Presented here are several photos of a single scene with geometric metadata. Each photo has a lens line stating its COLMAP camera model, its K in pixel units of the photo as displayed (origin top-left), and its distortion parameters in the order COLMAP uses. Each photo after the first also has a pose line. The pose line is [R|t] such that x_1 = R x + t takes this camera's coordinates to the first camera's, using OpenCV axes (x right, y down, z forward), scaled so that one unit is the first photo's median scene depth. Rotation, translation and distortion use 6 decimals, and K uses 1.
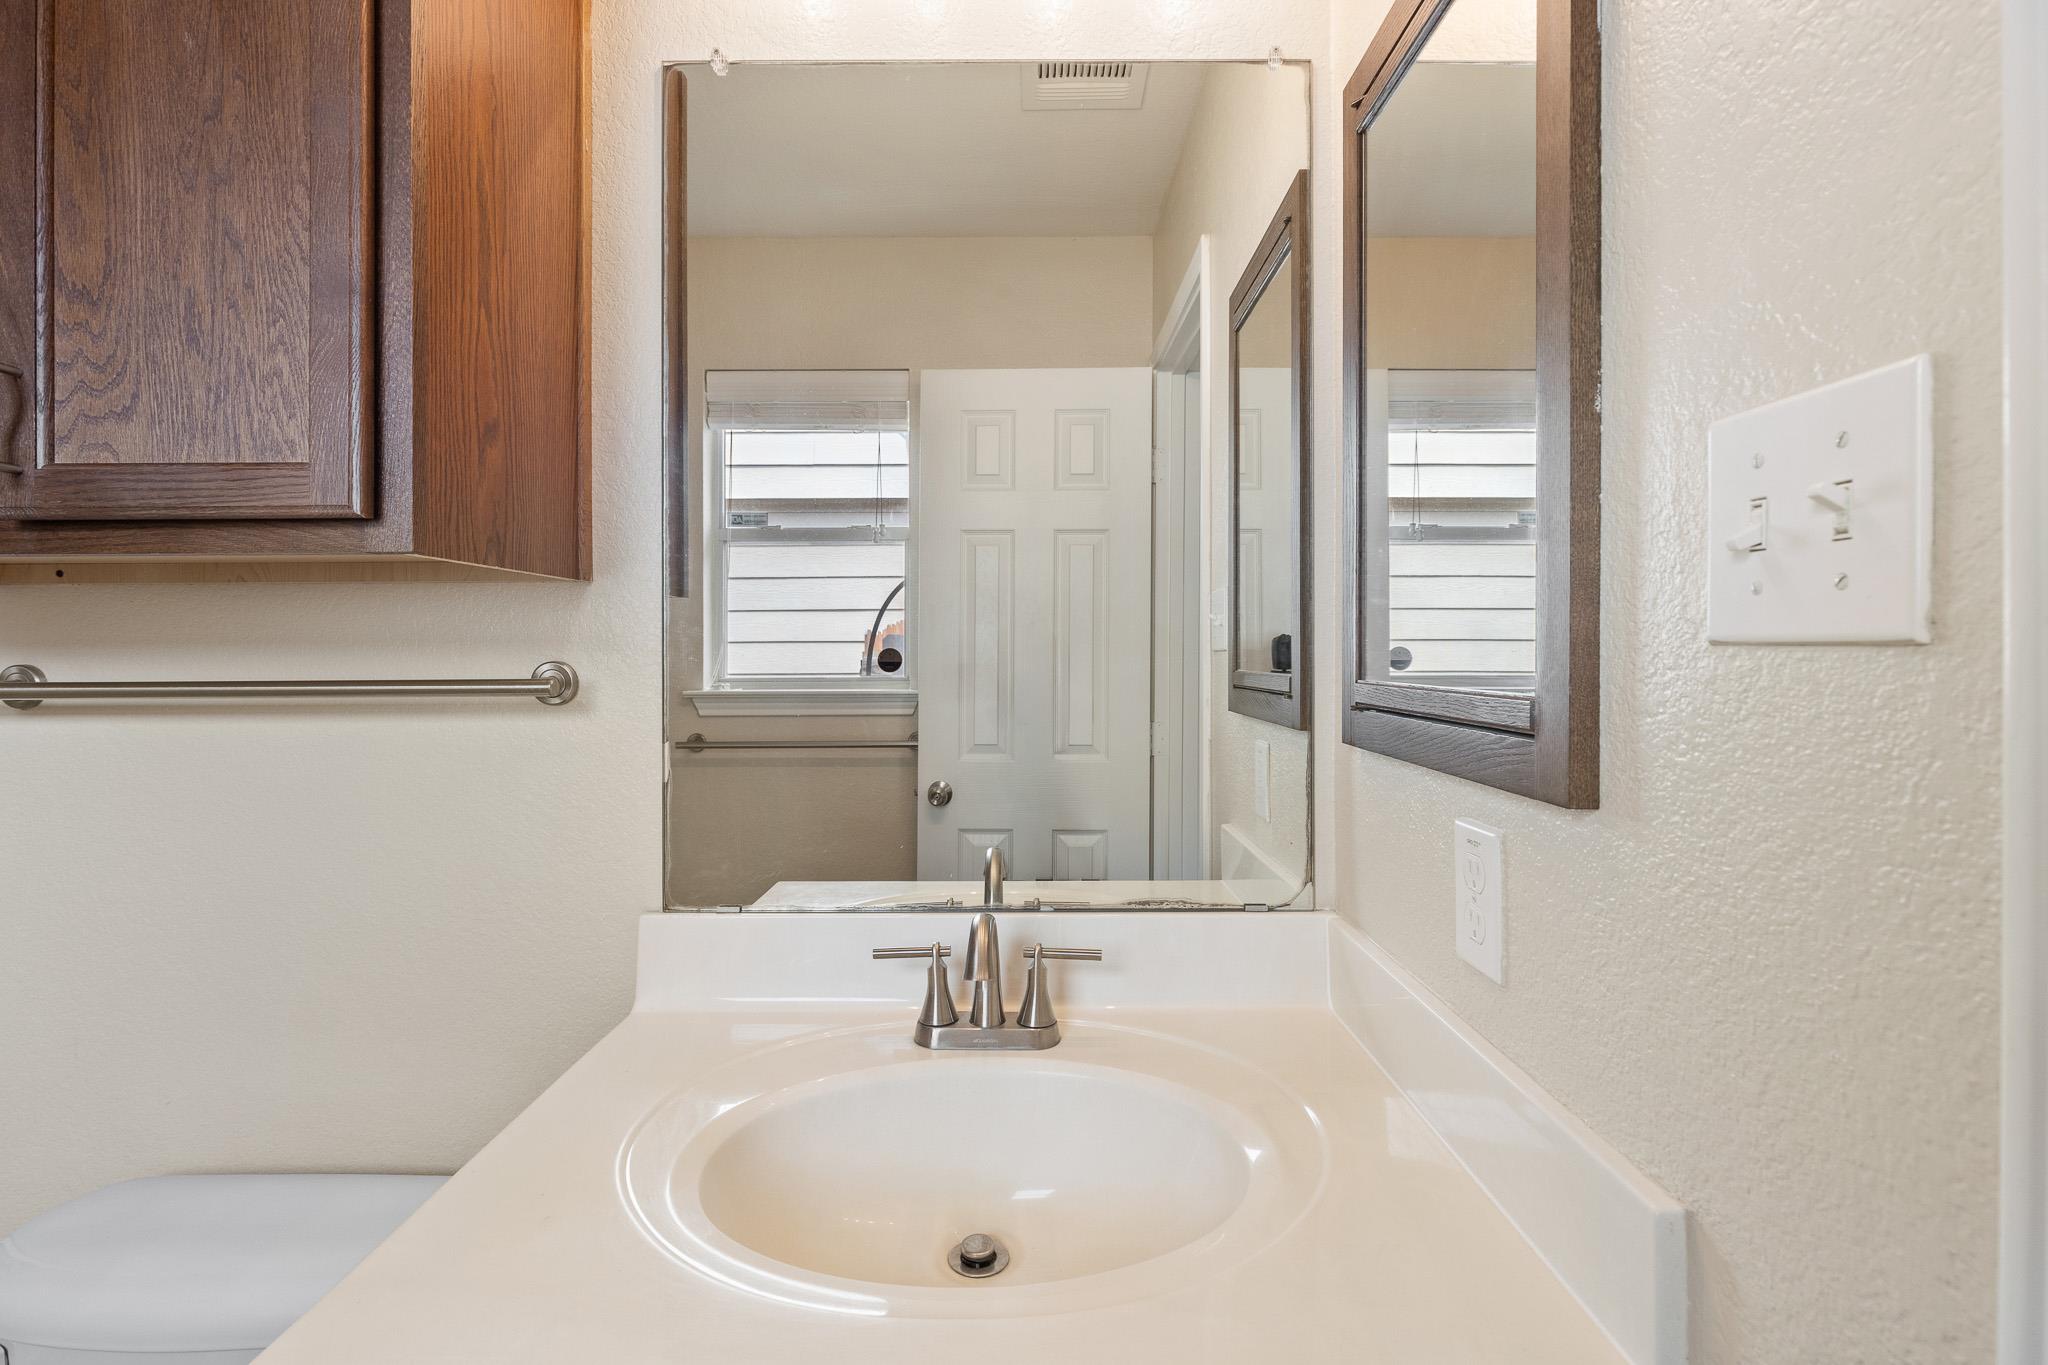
lens RADIAL K [[925.0, 0, 1025.3], [0, 925.0, 655.0], [0, 0, 1]] dist [-0.002209, -0.000490]
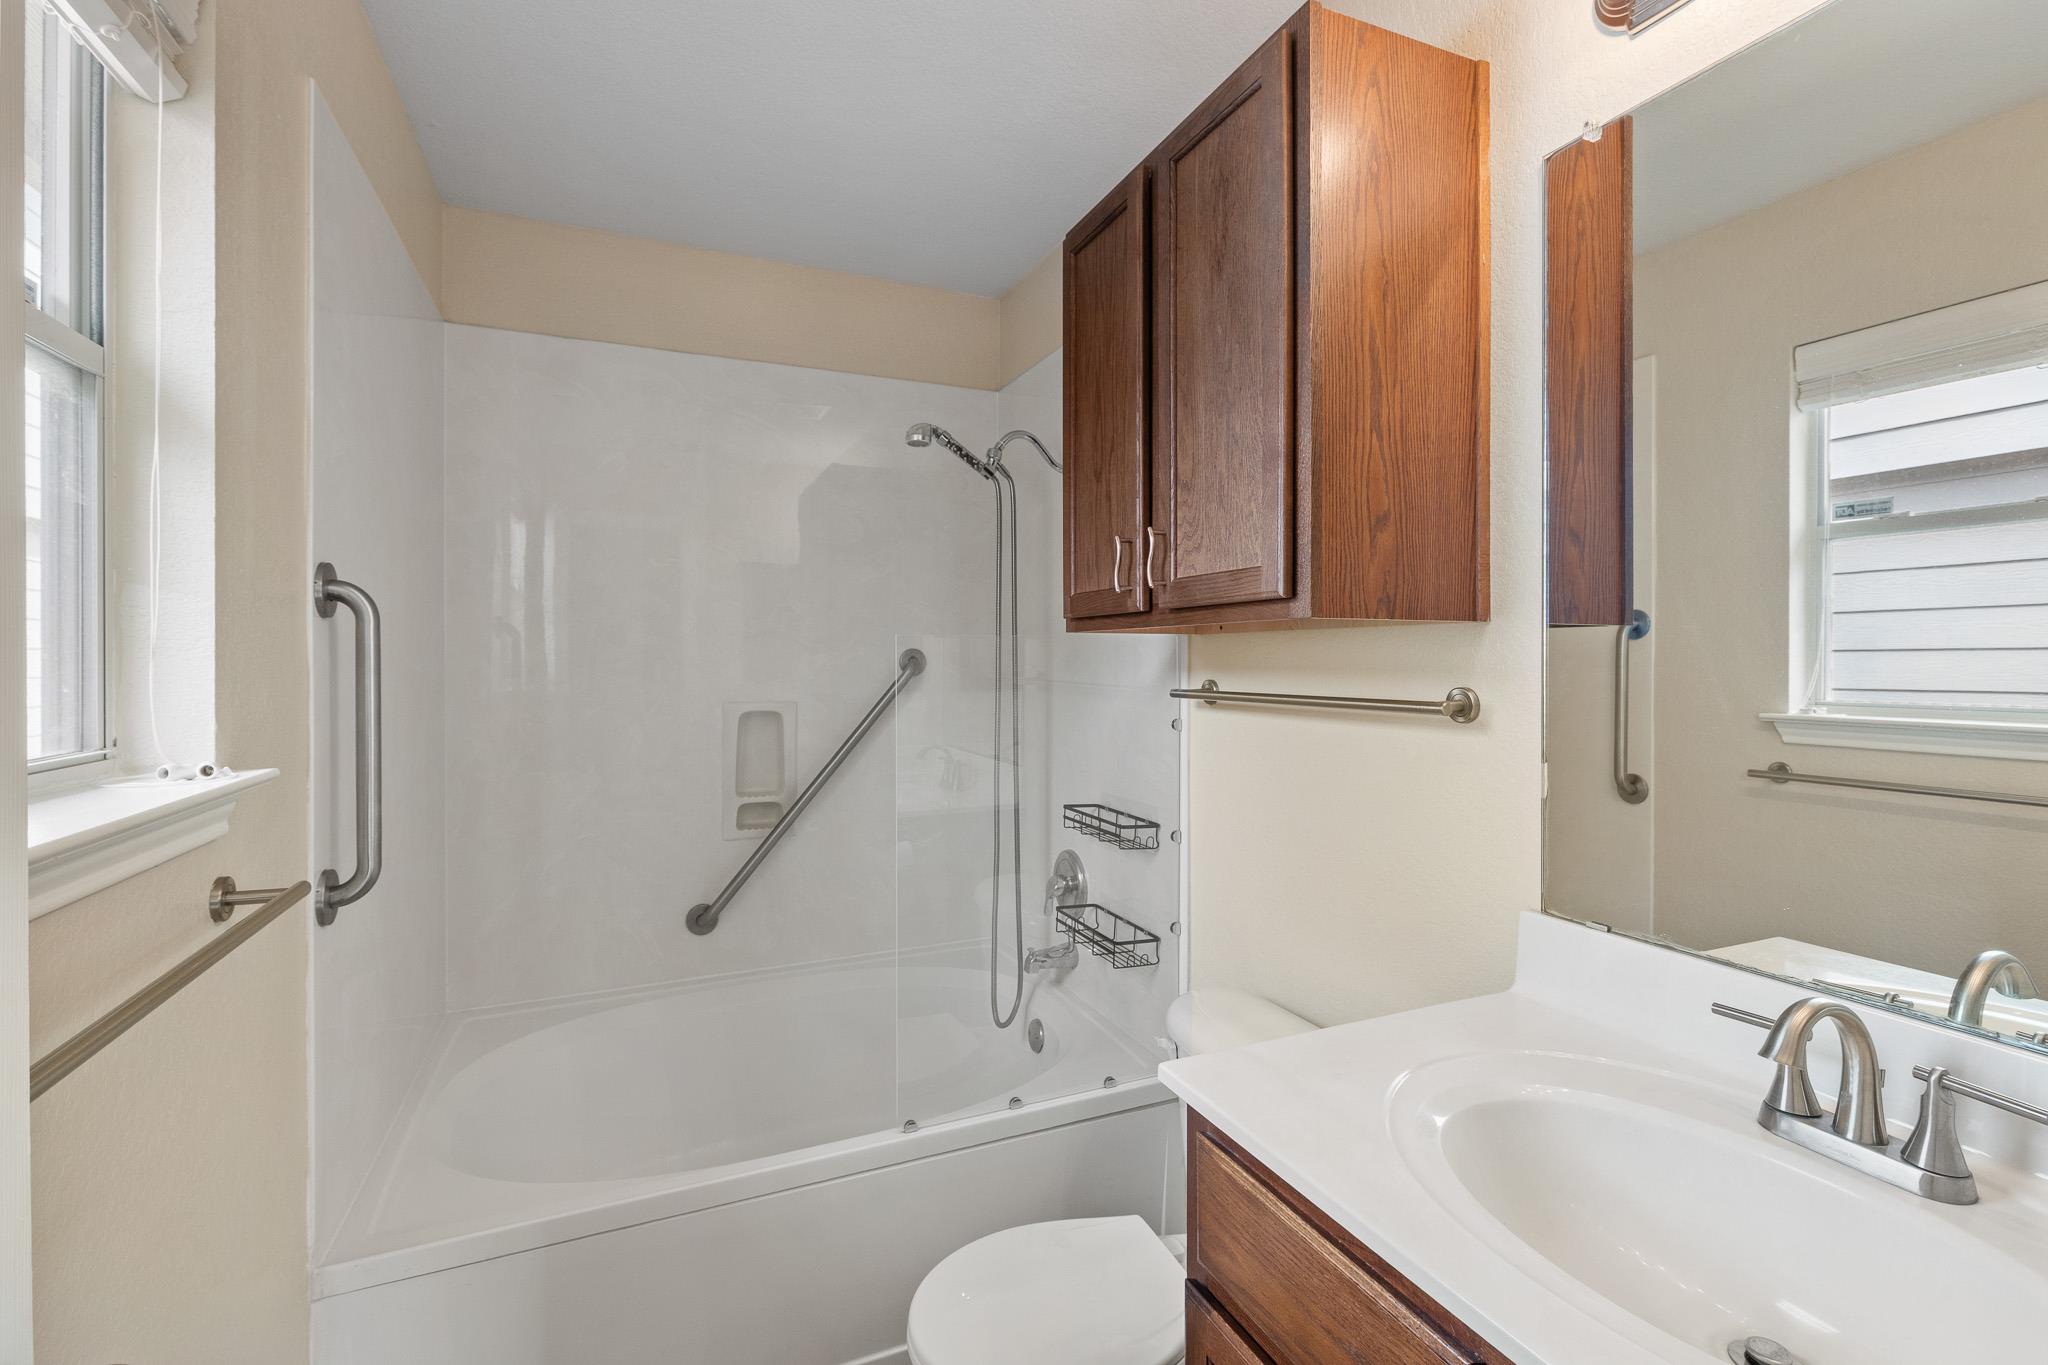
lens RADIAL K [[920.8, 0, 1029.9], [0, 920.8, 663.3], [0, 0, 1]] dist [0.002248, -0.000814]
pose [[0.403473, 0.007590, -0.914960, 0.534216], [-0.003141, 0.999971, 0.006910, -0.045025], [0.914986, 0.000086, 0.403485, -0.032238]]
